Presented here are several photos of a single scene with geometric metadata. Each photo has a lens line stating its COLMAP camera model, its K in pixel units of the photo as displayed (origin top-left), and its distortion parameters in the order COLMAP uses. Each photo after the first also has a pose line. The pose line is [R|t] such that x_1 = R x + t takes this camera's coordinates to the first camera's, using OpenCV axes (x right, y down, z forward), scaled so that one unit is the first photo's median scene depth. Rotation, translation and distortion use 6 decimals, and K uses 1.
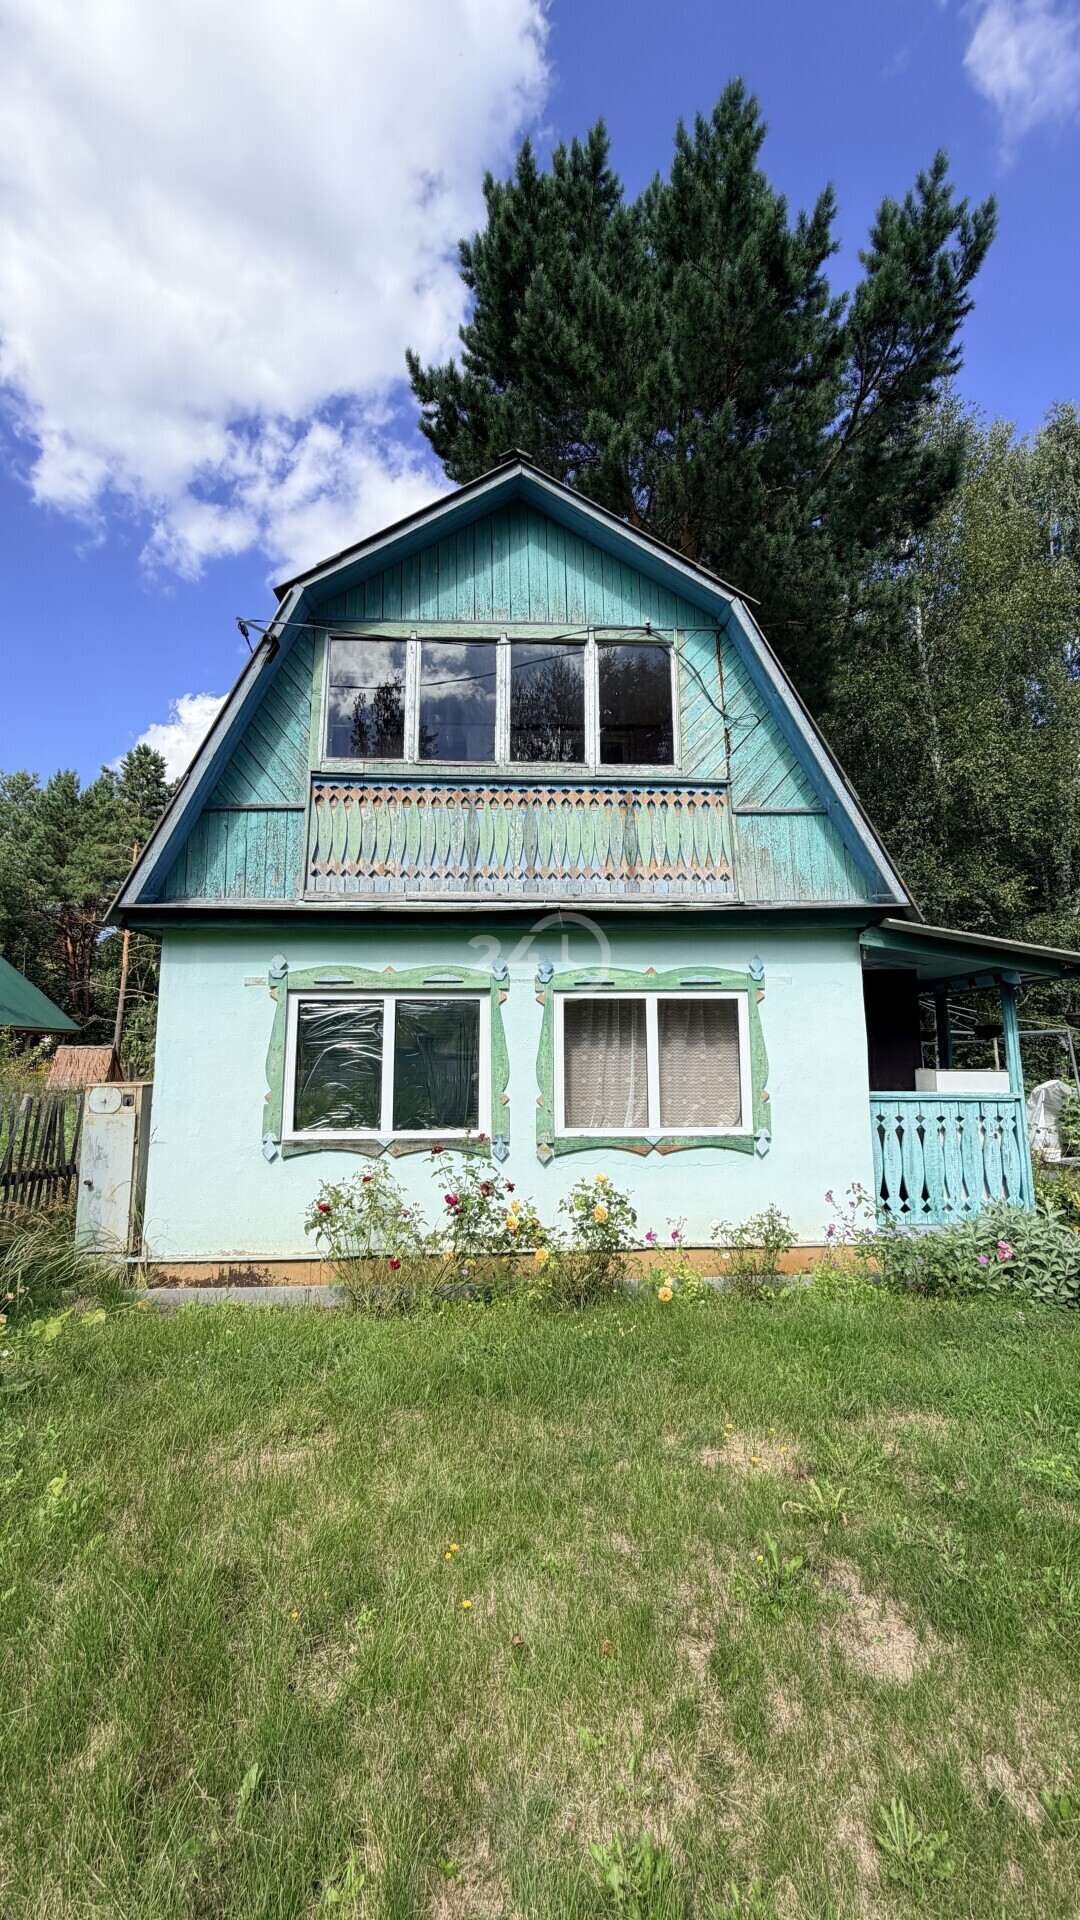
lens RADIAL K [[770.9, 0, 540.5], [0, 770.9, 955.6], [0, 0, 1]] dist [0.001225, 0.000158]
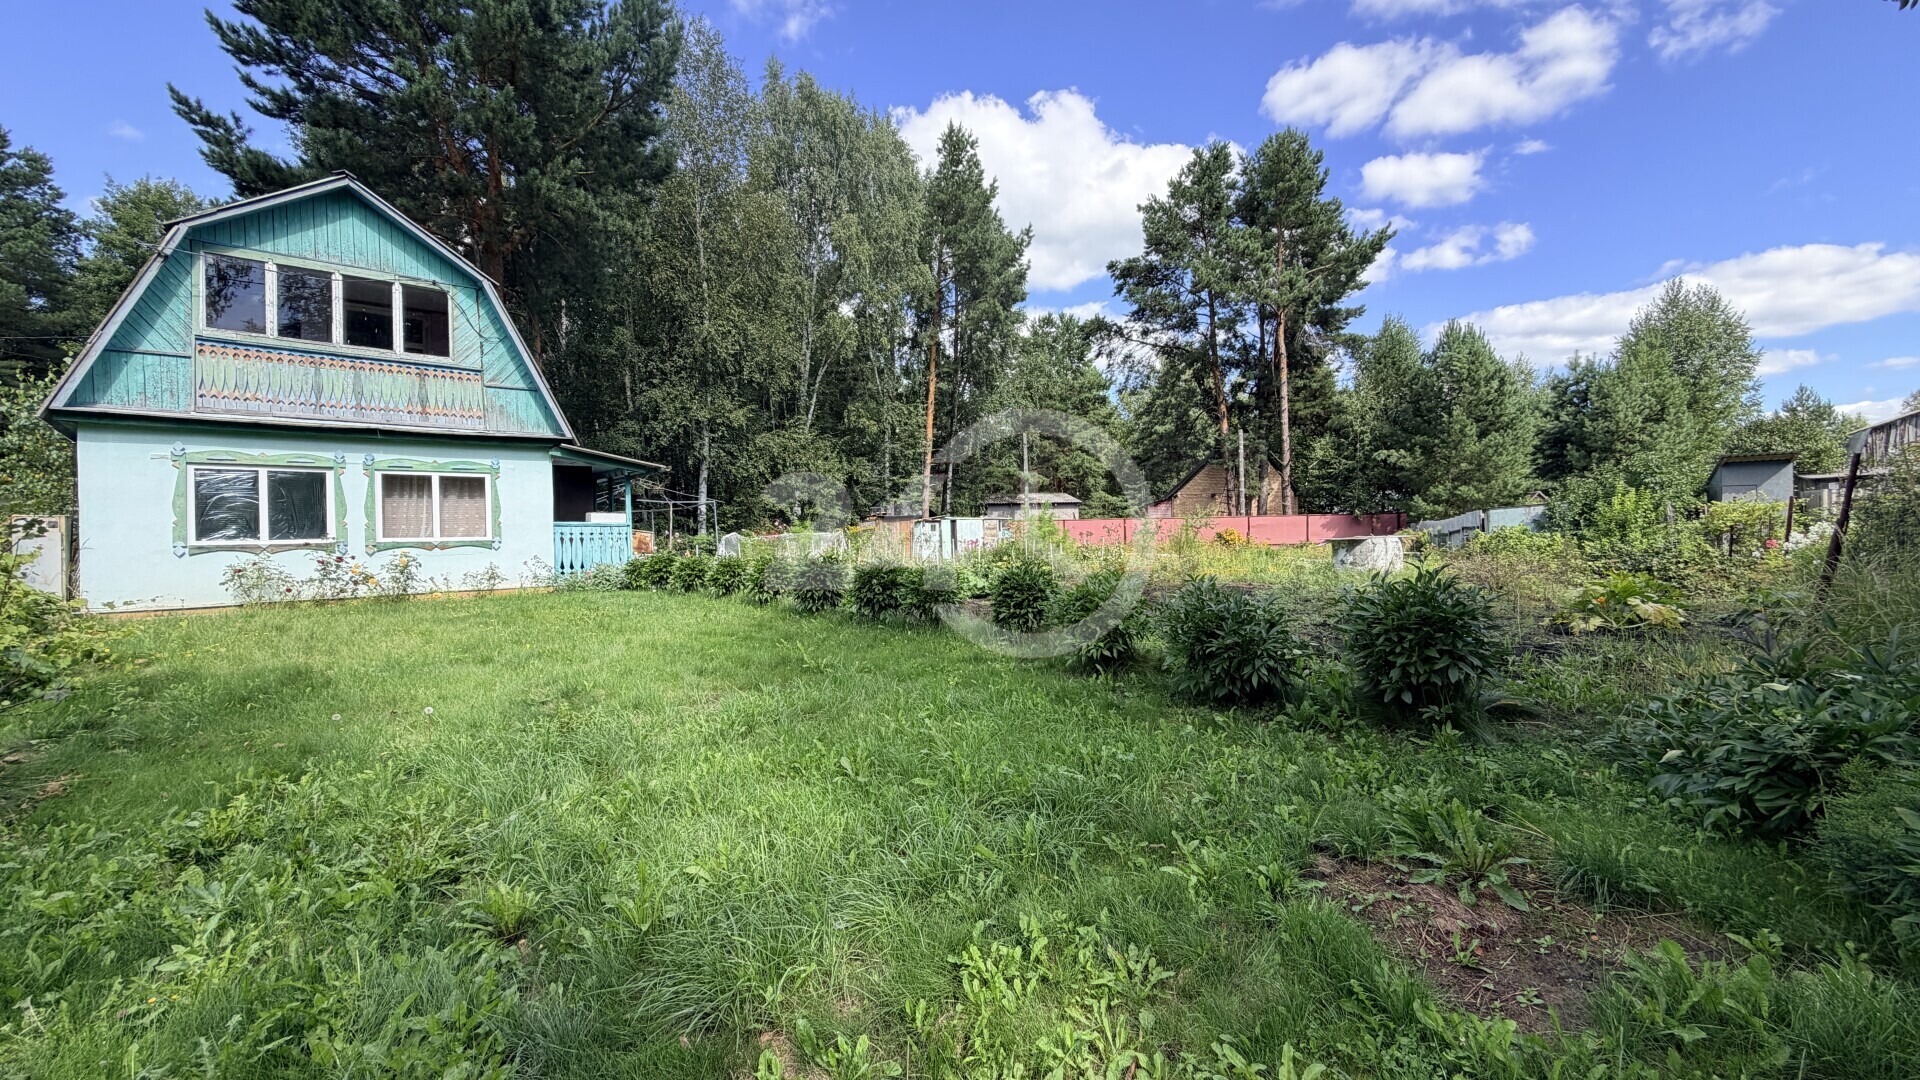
lens RADIAL K [[770.9, 0, 963.6], [0, 770.9, 538.0], [0, 0, 1]] dist [0.001225, 0.000158]
pose [[0.772062, -0.013585, 0.635401, -0.074531], [-0.064715, 0.992895, 0.099862, -0.072369], [-0.632243, -0.118220, 0.765697, -1.437133]]
